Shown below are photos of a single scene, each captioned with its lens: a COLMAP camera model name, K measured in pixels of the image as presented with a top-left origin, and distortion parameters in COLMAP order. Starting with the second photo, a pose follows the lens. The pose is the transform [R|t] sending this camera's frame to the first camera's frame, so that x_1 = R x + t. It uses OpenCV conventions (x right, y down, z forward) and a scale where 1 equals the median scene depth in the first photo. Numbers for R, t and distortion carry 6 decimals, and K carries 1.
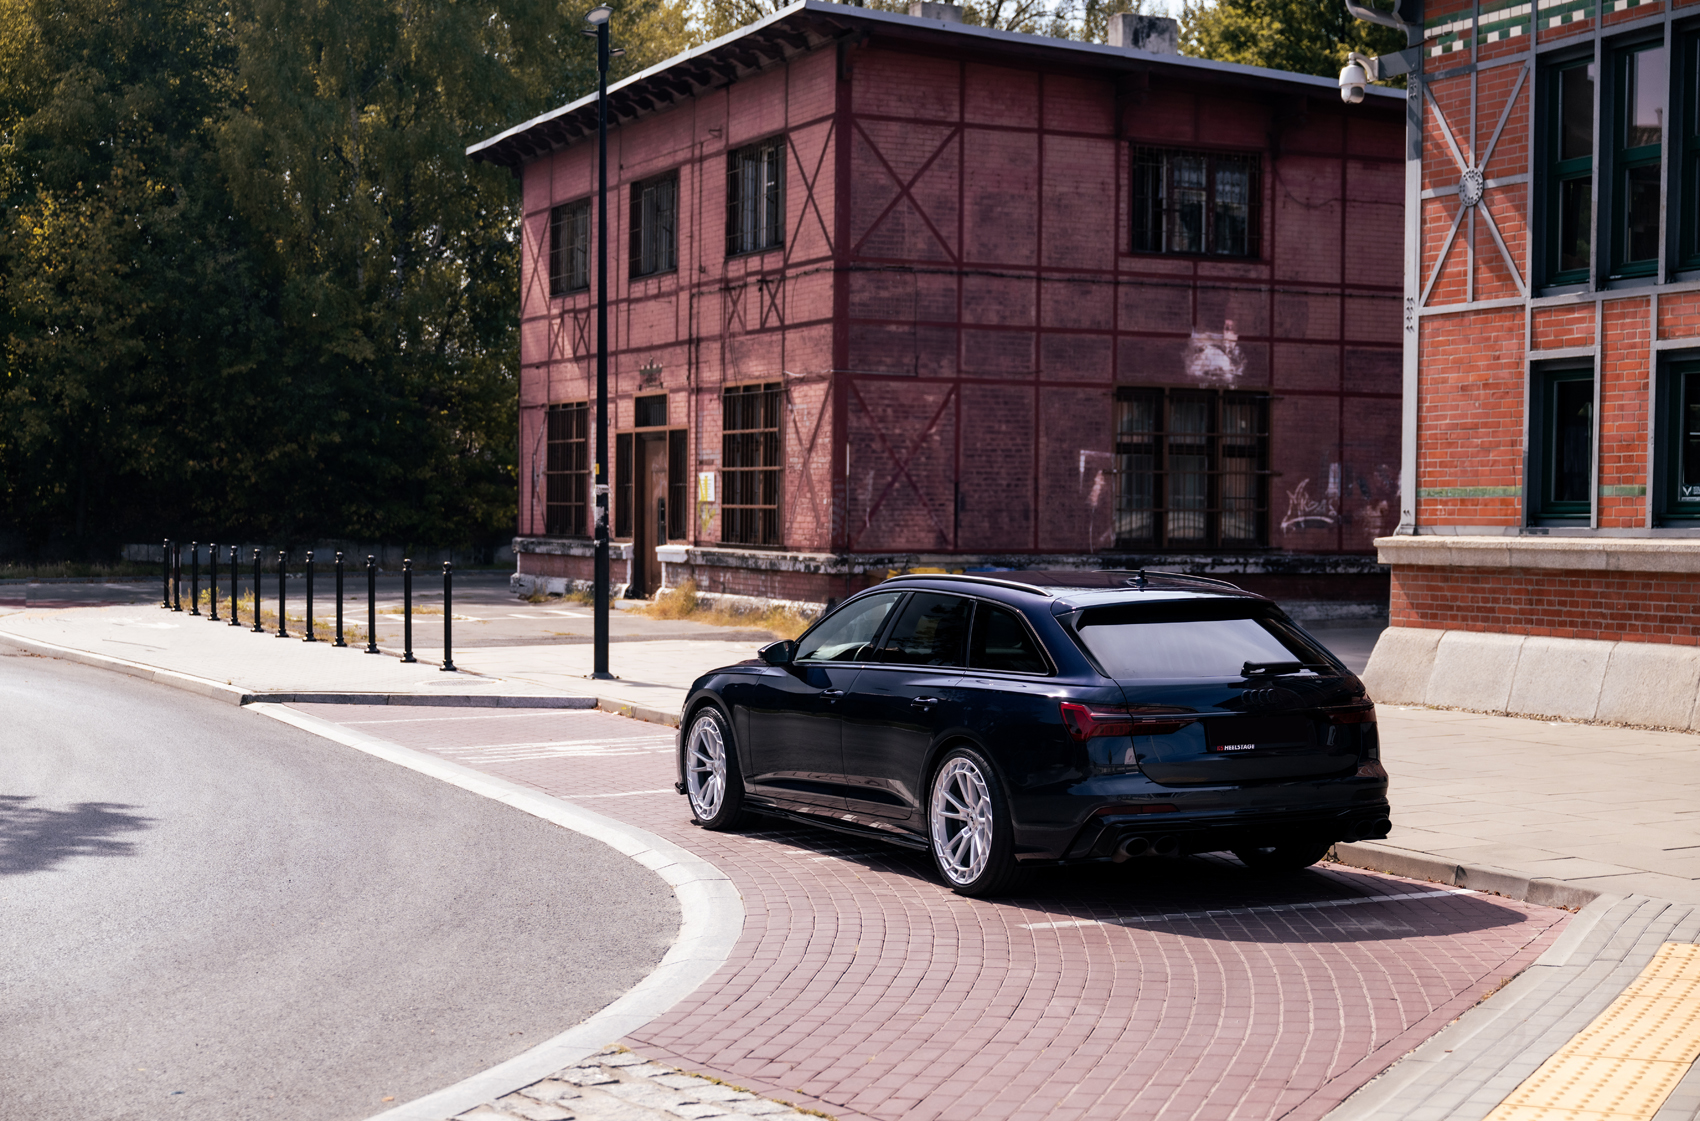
lens RADIAL K [[2559.4, 0, 850.0], [0, 2559.4, 560.5], [0, 0, 1]] dist [0.005016, 0.000661]
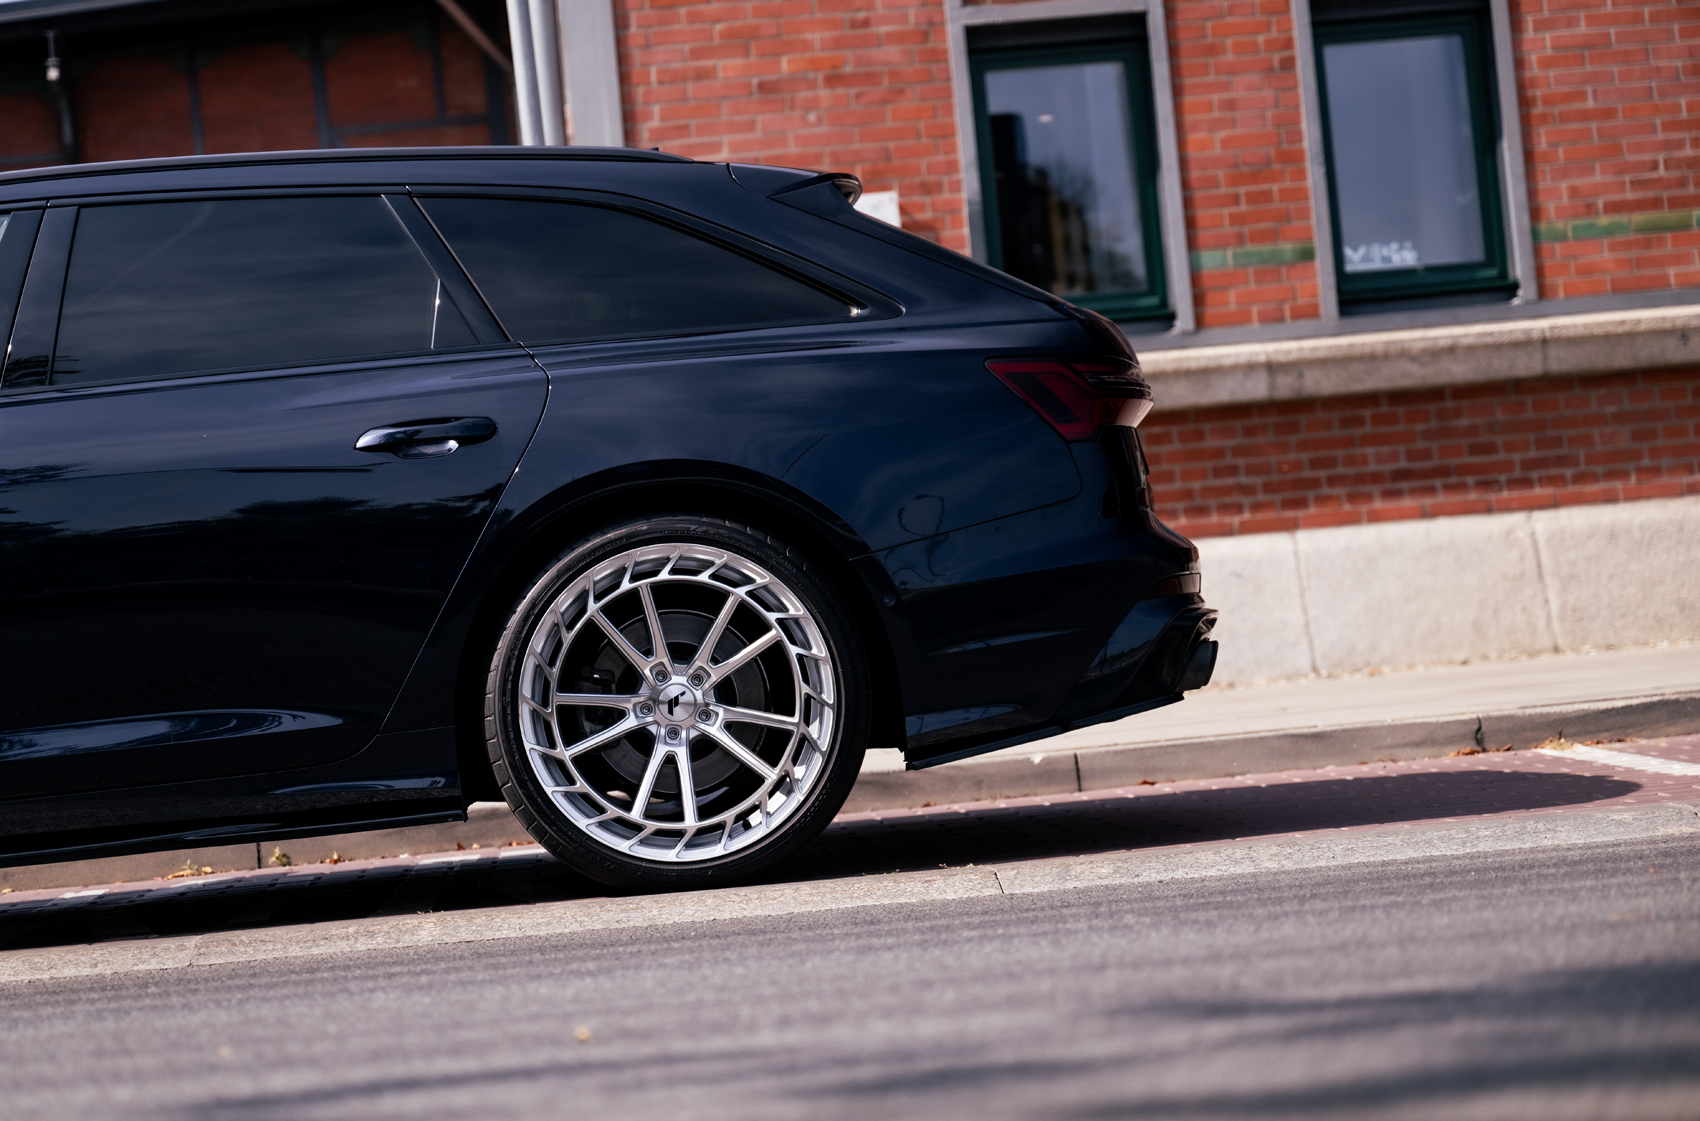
lens RADIAL K [[3678.9, 0, 766.9], [0, 3678.9, 560.9], [0, 0, 1]] dist [0.092742, -0.644687]
pose [[0.378203, 0.001402, 0.925722, -0.431665], [0.105914, 0.993367, -0.044775, 0.057206], [-0.919644, 0.114981, 0.375545, 0.764601]]
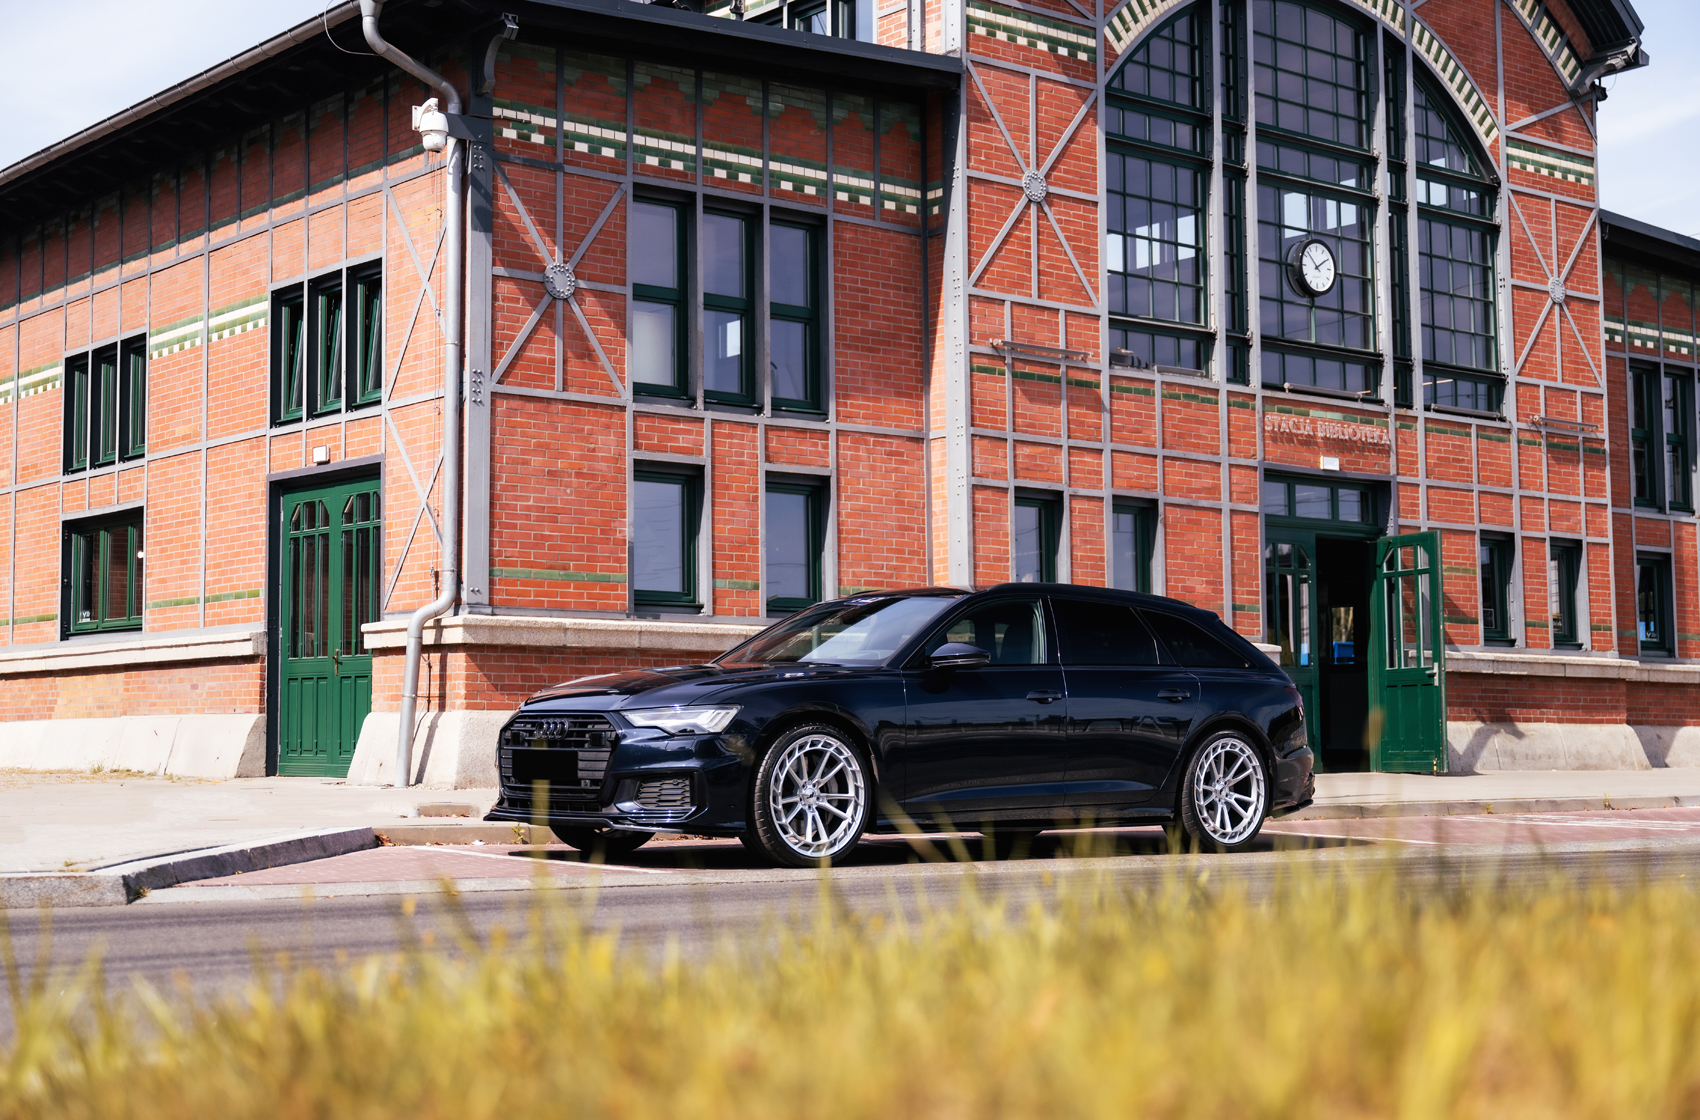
lens RADIAL K [[2448.0, 0, 850.0], [0, 2448.0, 560.0], [0, 0, 1]] dist [-0.004188, 0.020934]
pose [[-0.241376, 0.067894, 0.968054, -0.752753], [0.013749, 0.997689, -0.066544, 0.034817], [-0.970334, -0.002753, -0.241751, 1.152733]]
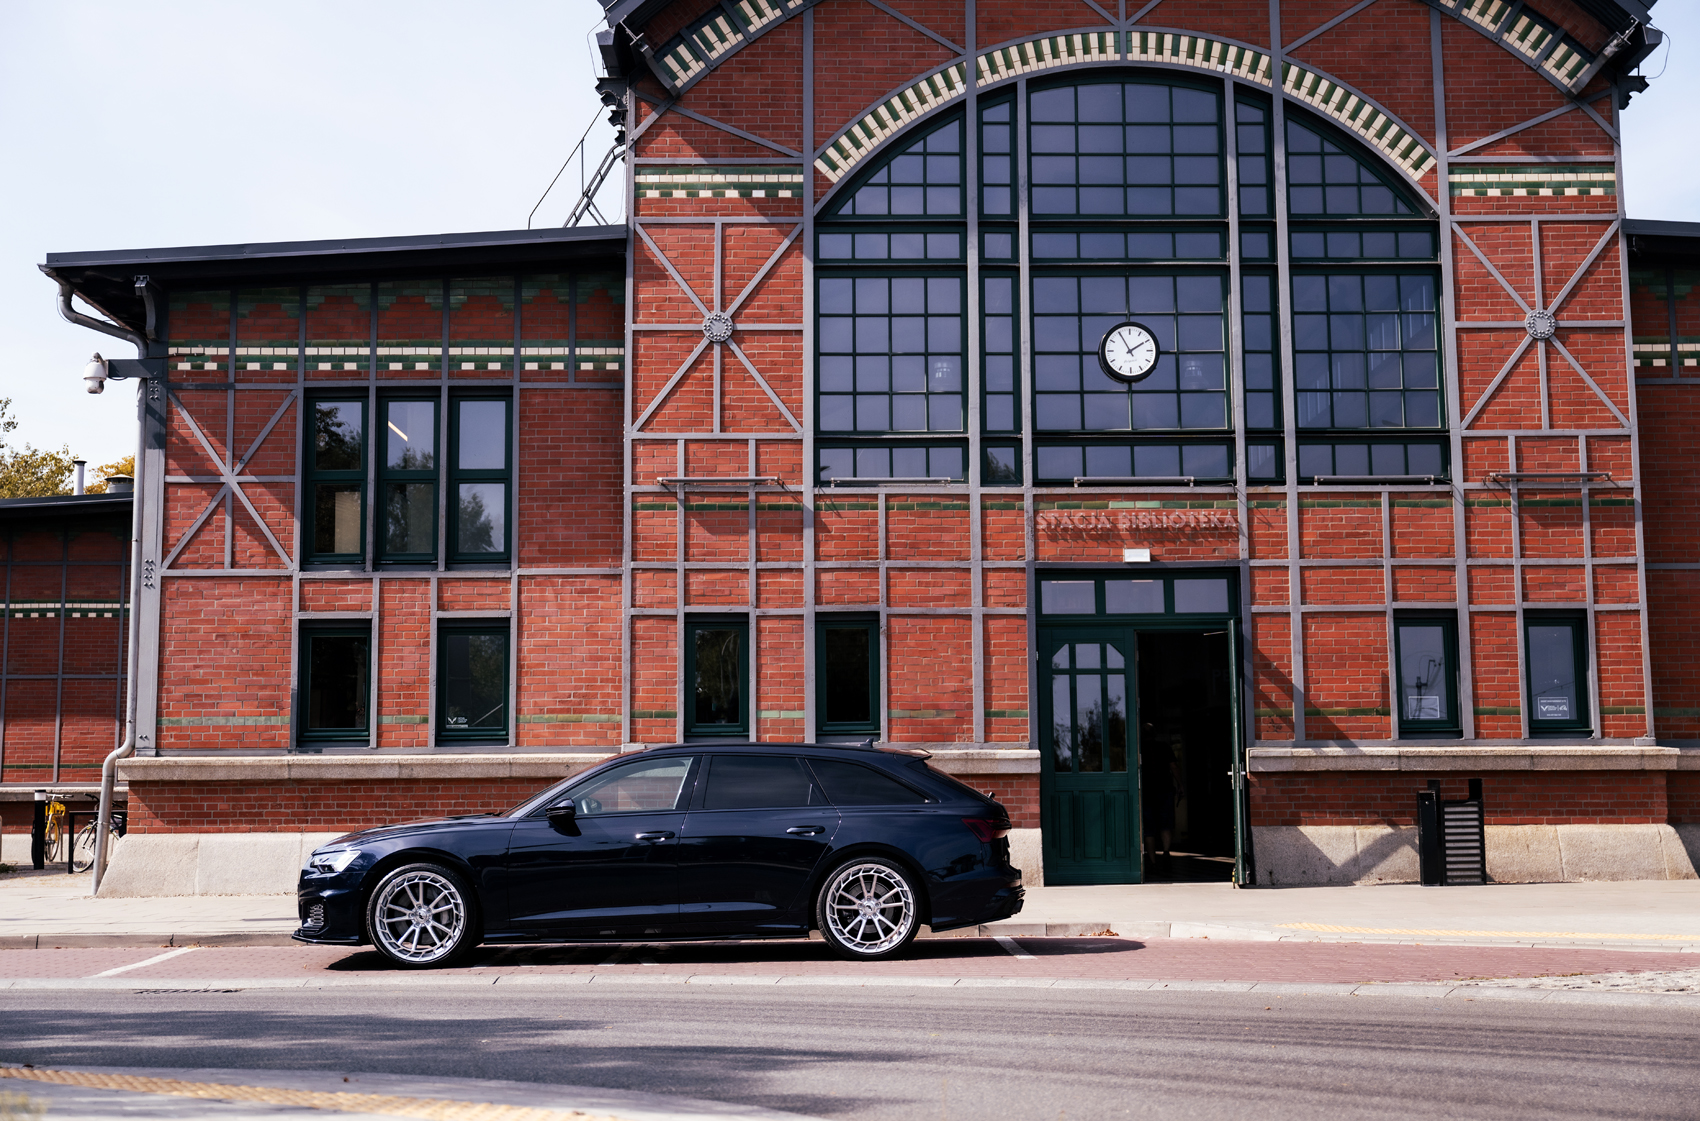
lens RADIAL K [[2209.9, 0, 850.0], [0, 2209.9, 560.5], [0, 0, 1]] dist [-0.001131, 0.026673]
pose [[0.409819, 0.097436, 0.906948, -0.631886], [0.025160, 0.992693, -0.118017, 0.031190], [-0.911820, 0.071184, 0.404373, 0.289421]]
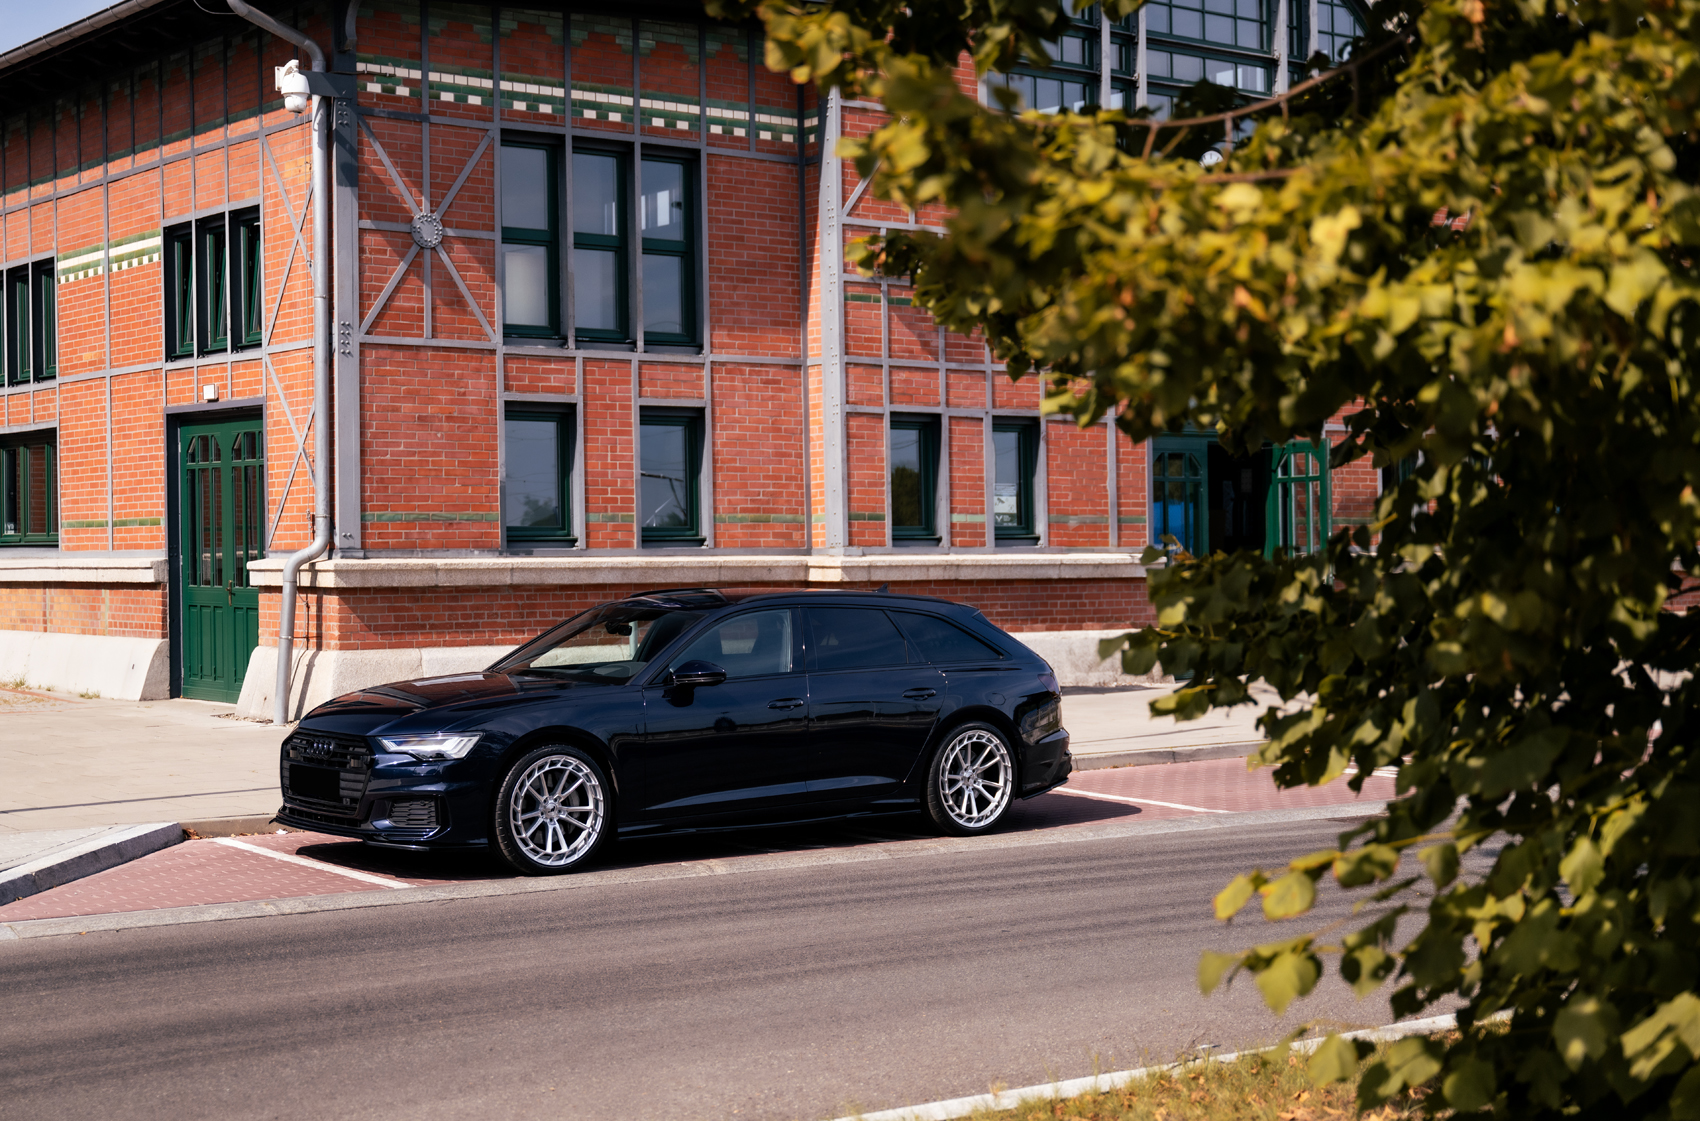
lens RADIAL K [[2552.2, 0, 817.2], [0, 2552.2, 561.6], [0, 0, 1]] dist [-0.001383, 0.008013]
pose [[-0.209551, -0.008805, 0.977758, -0.850255], [0.020291, 0.999705, 0.013351, -0.019512], [-0.977587, 0.022637, -0.209310, 1.093063]]
